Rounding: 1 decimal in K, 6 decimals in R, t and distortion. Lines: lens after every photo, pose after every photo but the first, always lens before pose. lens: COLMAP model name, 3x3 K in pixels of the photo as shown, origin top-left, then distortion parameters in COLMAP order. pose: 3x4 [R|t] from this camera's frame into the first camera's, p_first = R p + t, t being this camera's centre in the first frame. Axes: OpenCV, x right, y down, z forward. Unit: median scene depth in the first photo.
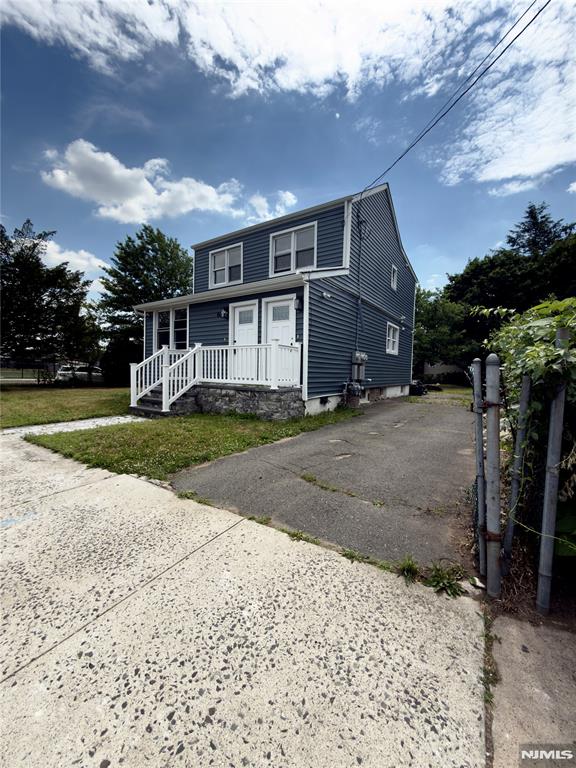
lens RADIAL K [[319.4, 0, 285.7], [0, 319.4, 388.6], [0, 0, 1]] dist [-0.001738, -0.000133]
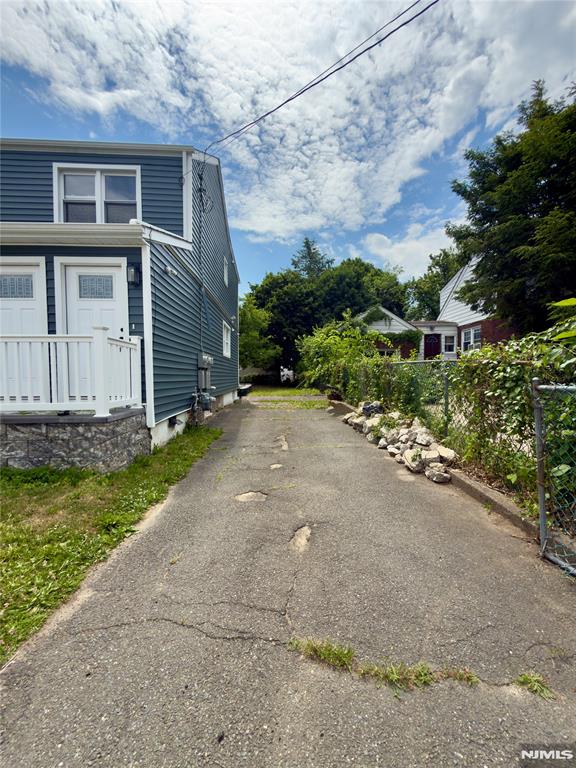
lens RADIAL K [[319.4, 0, 304.0], [0, 319.4, 388.0], [0, 0, 1]] dist [-0.001738, -0.000133]
pose [[0.792212, -0.045861, 0.608521, -0.068057], [0.052611, 0.998592, 0.006766, -0.024018], [-0.607974, 0.026654, 0.793509, 0.245587]]
